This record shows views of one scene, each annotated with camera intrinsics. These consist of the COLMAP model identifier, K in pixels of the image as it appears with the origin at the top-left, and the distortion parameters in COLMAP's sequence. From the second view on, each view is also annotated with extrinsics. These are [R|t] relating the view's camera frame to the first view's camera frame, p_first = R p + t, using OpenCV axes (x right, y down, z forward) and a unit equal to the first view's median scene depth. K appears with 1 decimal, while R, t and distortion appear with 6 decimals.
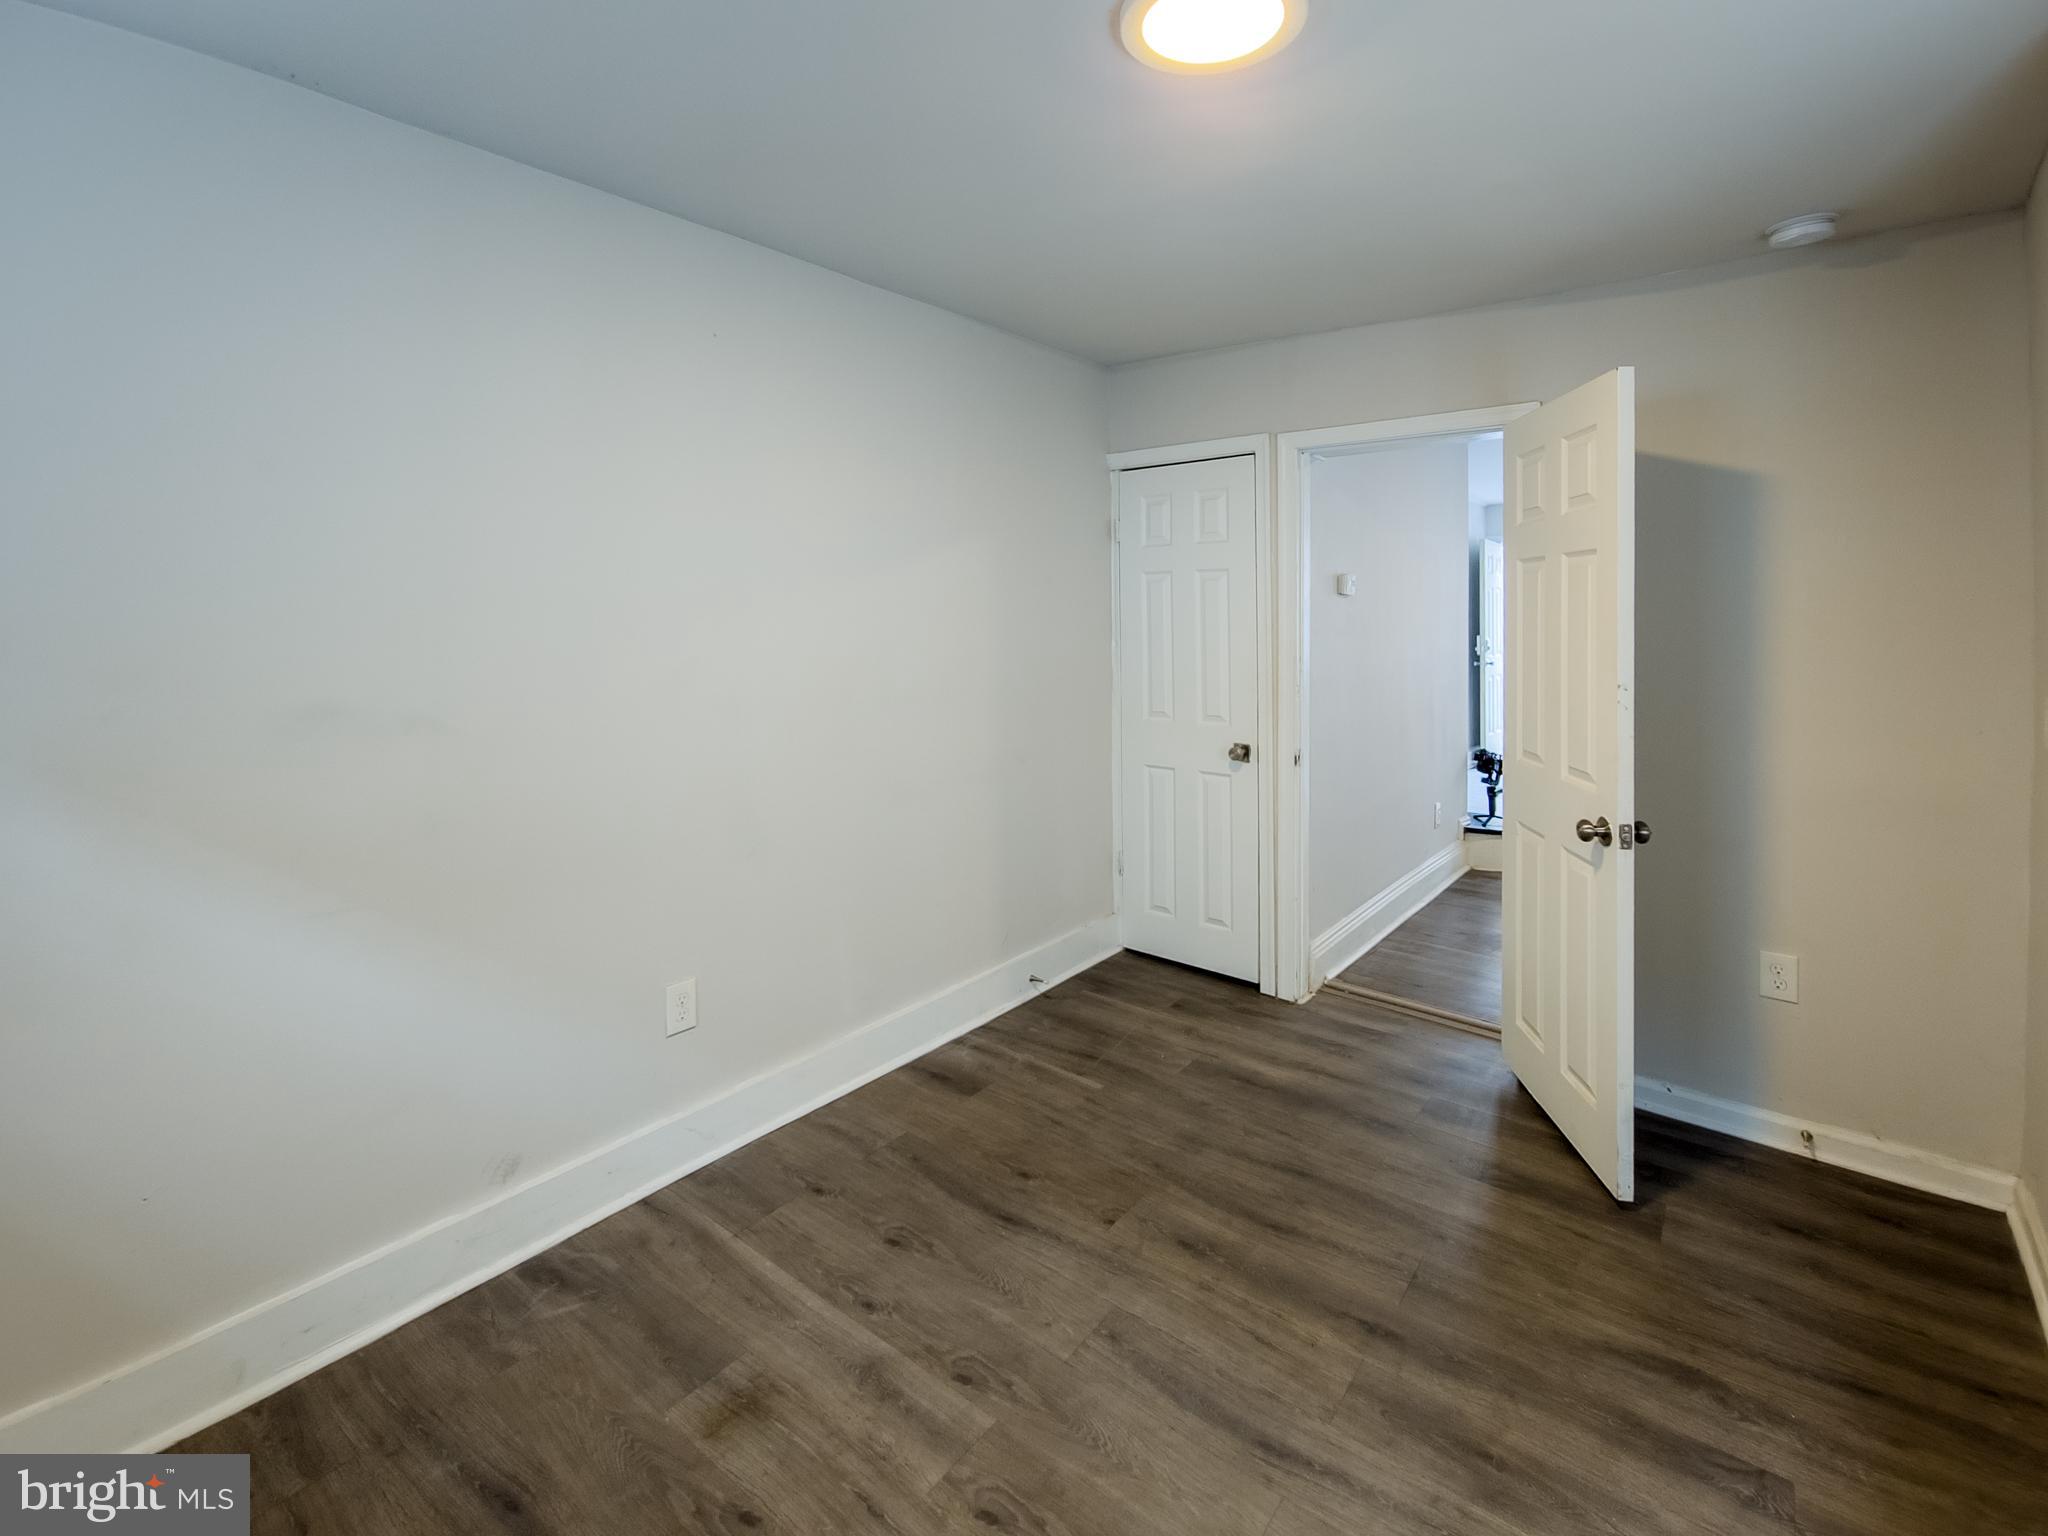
lens RADIAL K [[854.8, 0, 1028.9], [0, 854.8, 772.0], [0, 0, 1]] dist [0.001311, -0.005521]
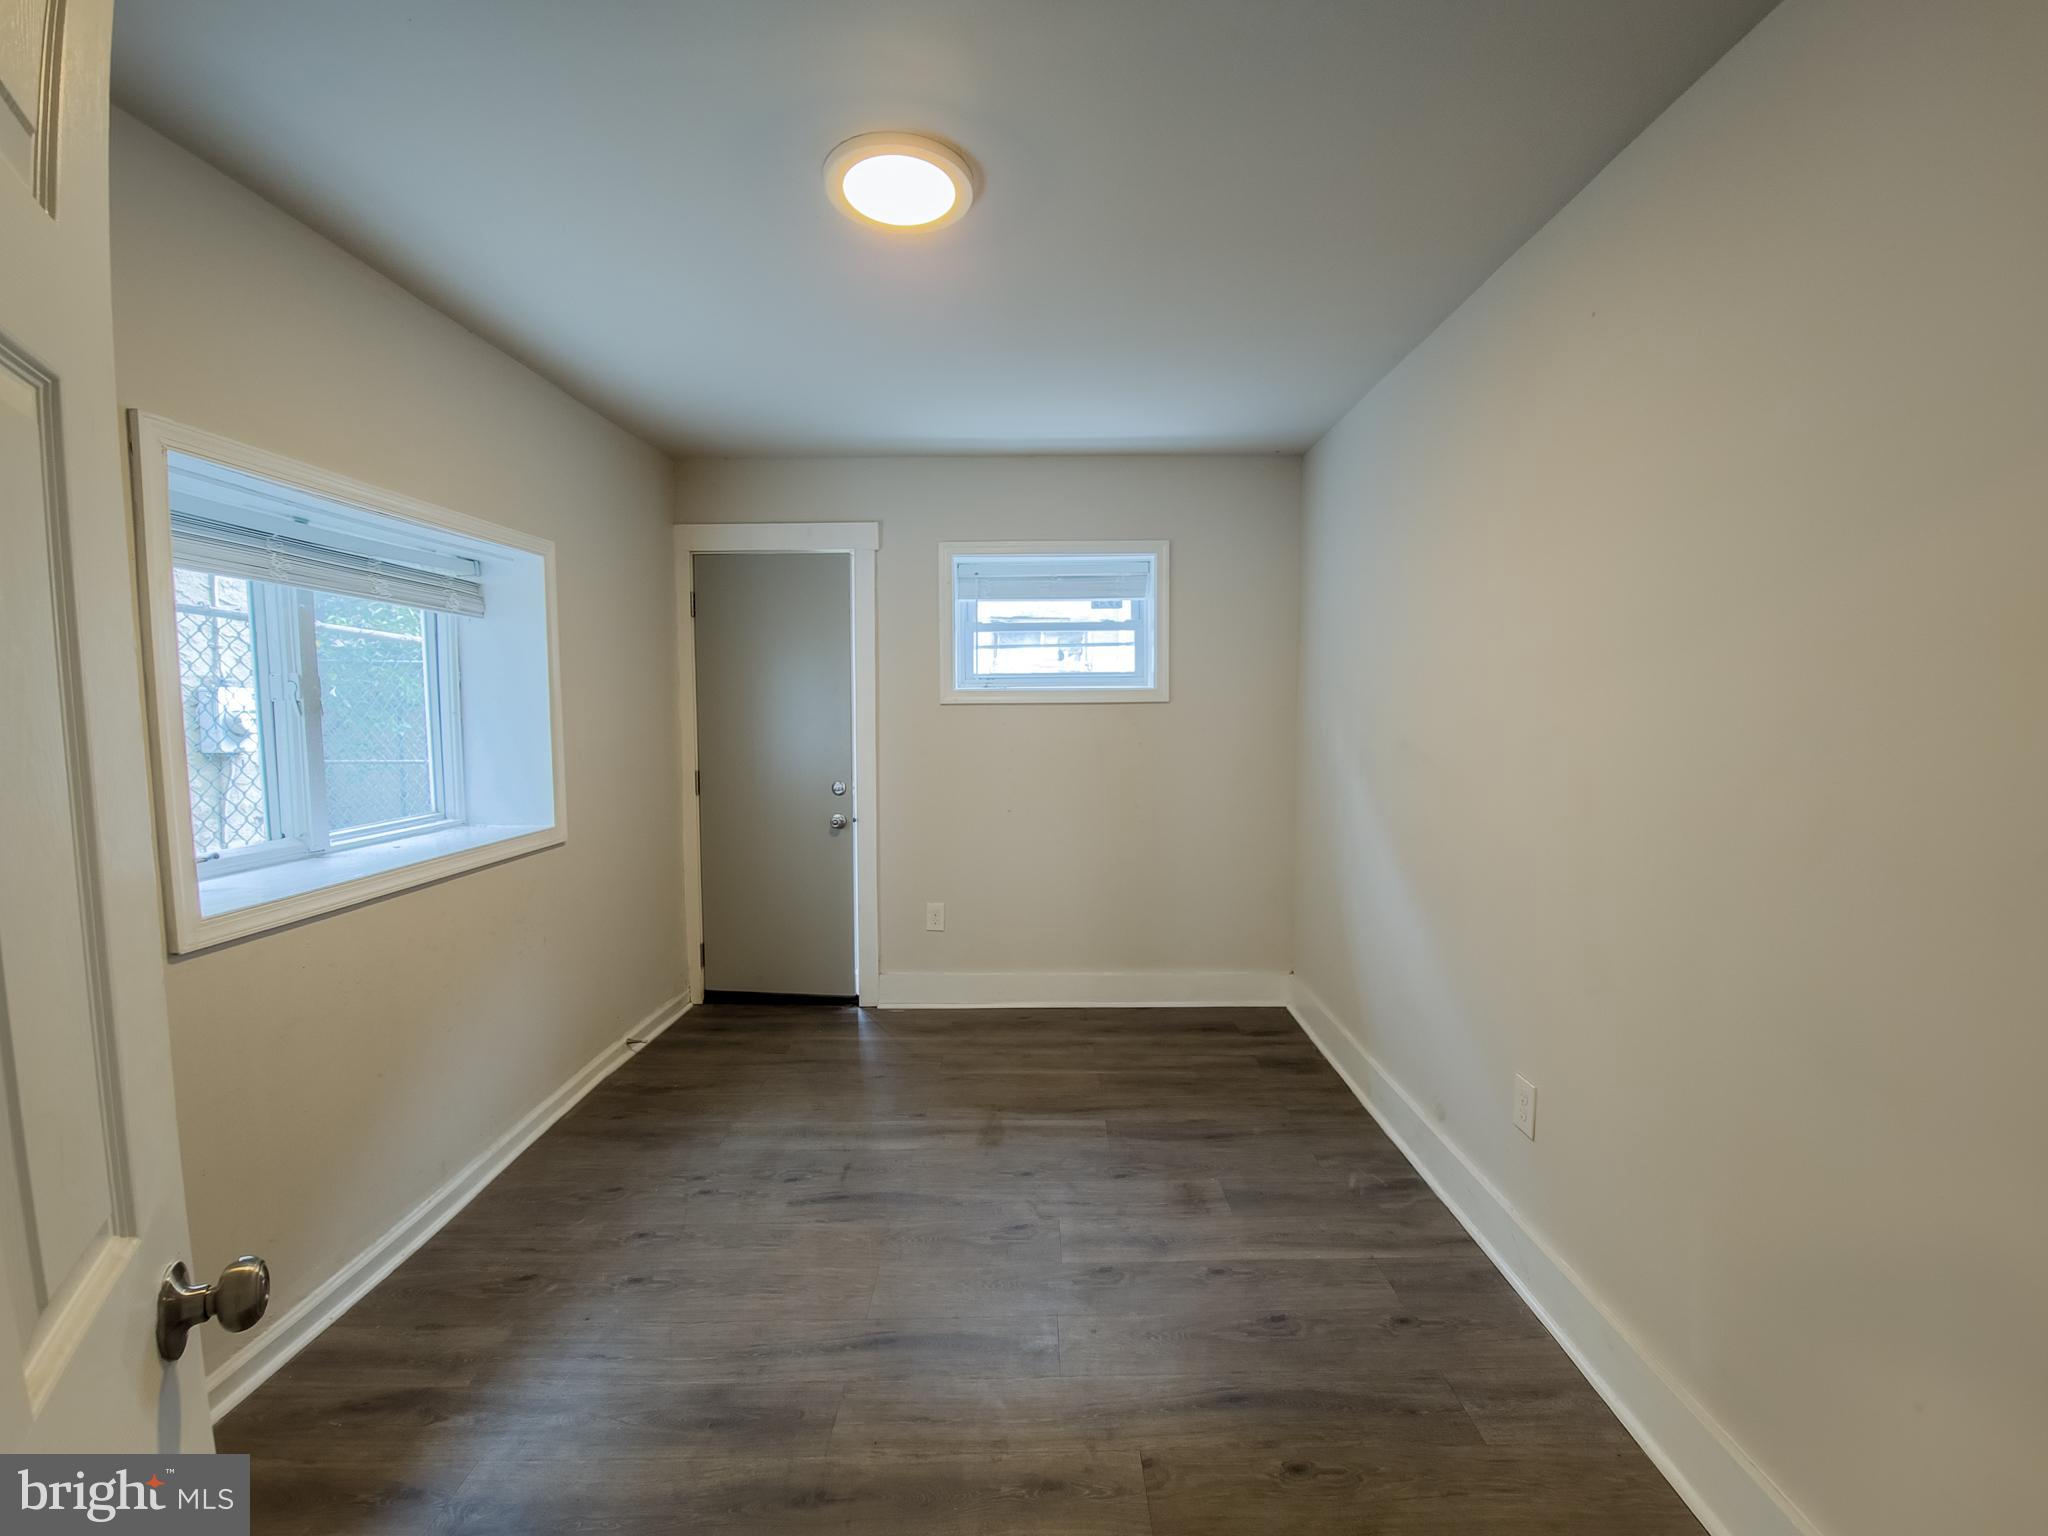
lens RADIAL K [[854.8, 0, 1028.9], [0, 854.8, 772.0], [0, 0, 1]] dist [0.001311, -0.005521]
pose [[-0.771512, 0.053253, -0.633982, 0.733275], [-0.112450, 0.969388, 0.218271, -0.275438], [0.626198, 0.239691, -0.741906, 1.565701]]
